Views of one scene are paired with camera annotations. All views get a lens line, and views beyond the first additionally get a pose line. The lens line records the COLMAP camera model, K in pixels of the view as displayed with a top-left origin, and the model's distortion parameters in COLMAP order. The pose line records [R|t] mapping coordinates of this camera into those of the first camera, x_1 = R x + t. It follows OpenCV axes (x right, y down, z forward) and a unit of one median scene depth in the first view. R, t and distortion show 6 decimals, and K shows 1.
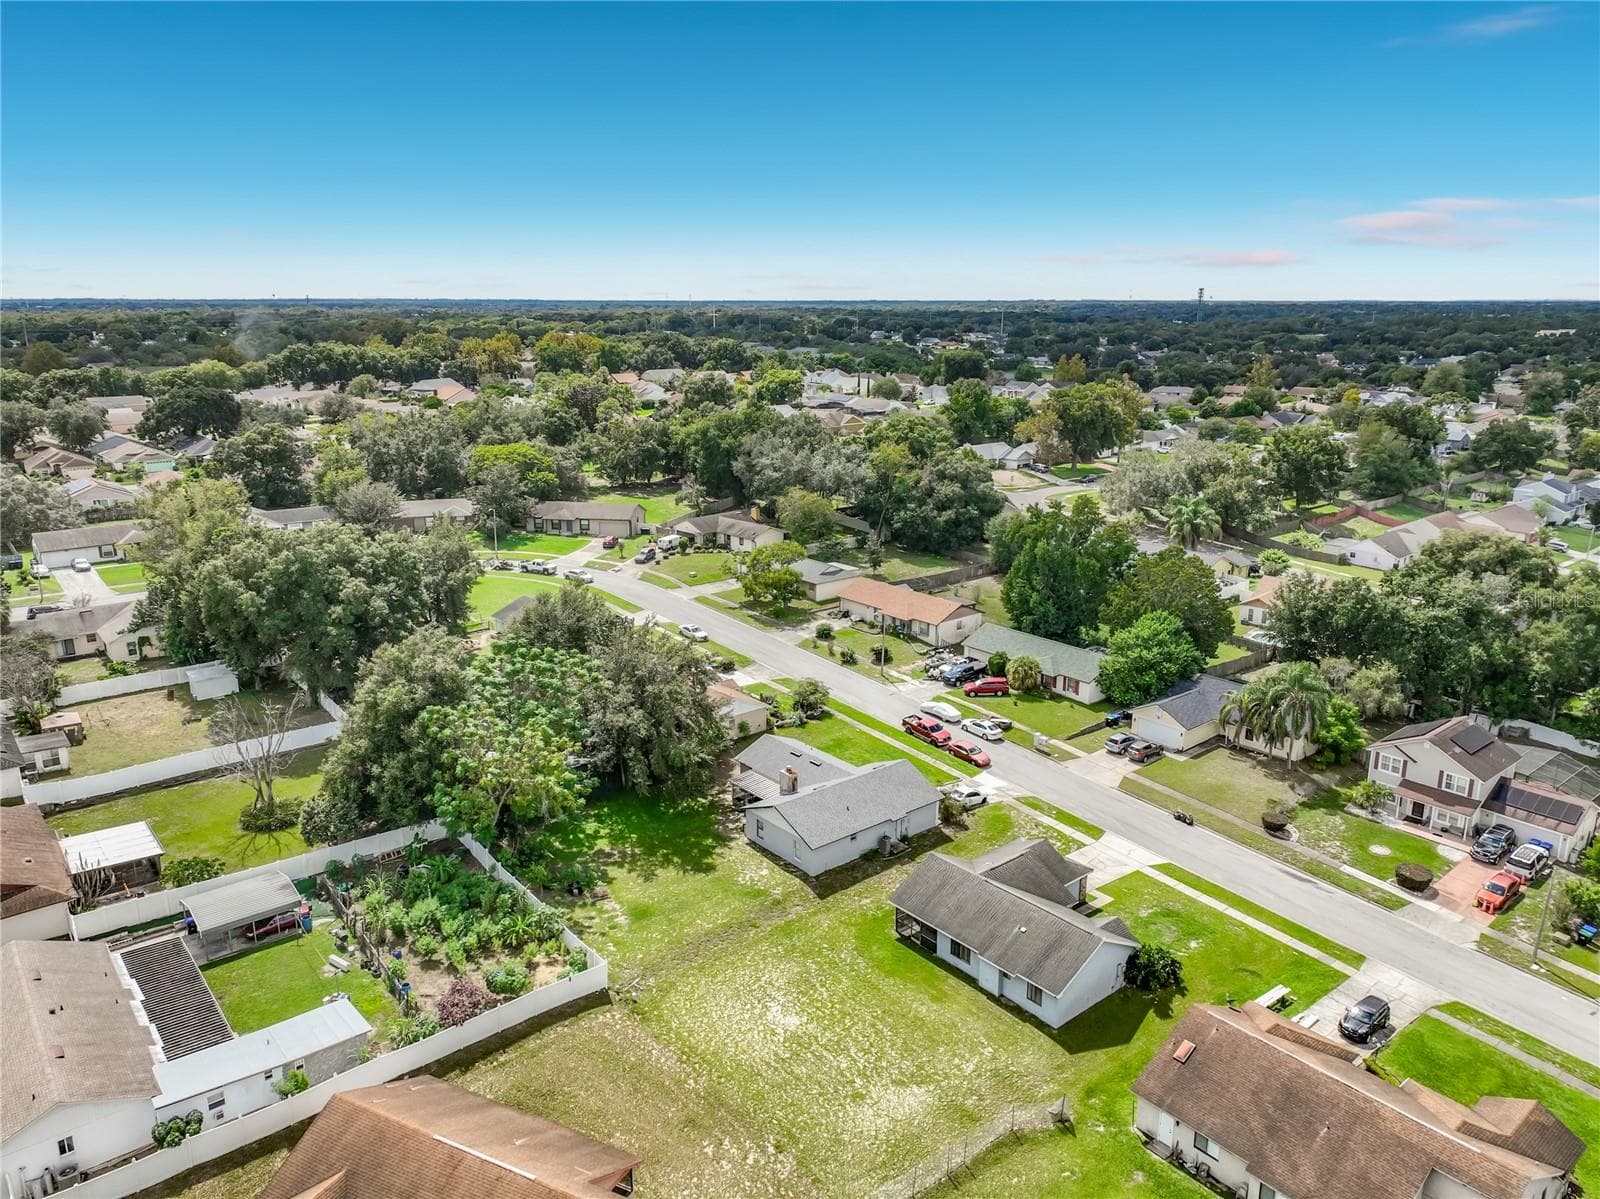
lens RADIAL K [[1136.1, 0, 806.0], [0, 1136.1, 595.1], [0, 0, 1]] dist [-0.002747, 0.006648]
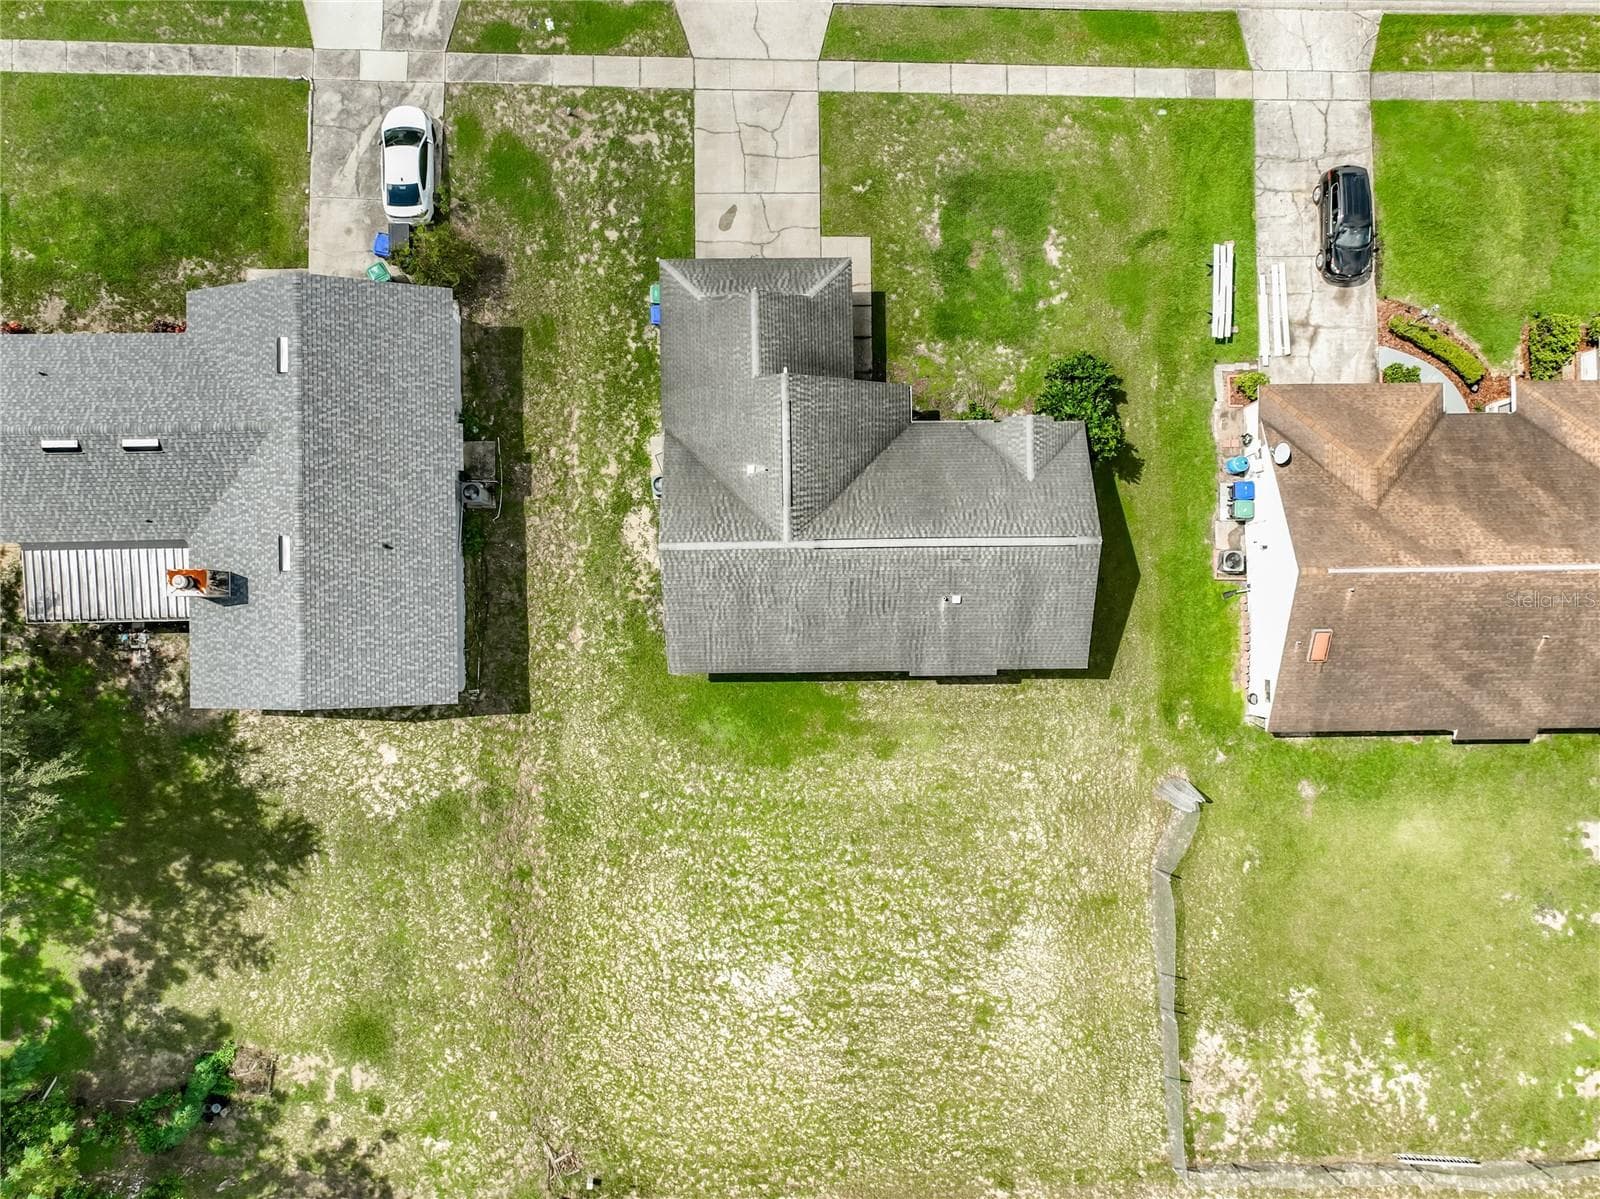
lens RADIAL K [[1154.9, 0, 806.2], [0, 1154.9, 613.8], [0, 0, 1]] dist [0.005134, 0.006441]
pose [[0.630036, -0.776503, 0.009854, 0.103433], [0.186306, 0.163458, 0.968799, -0.184576], [-0.753886, -0.608542, 0.247652, 0.693129]]
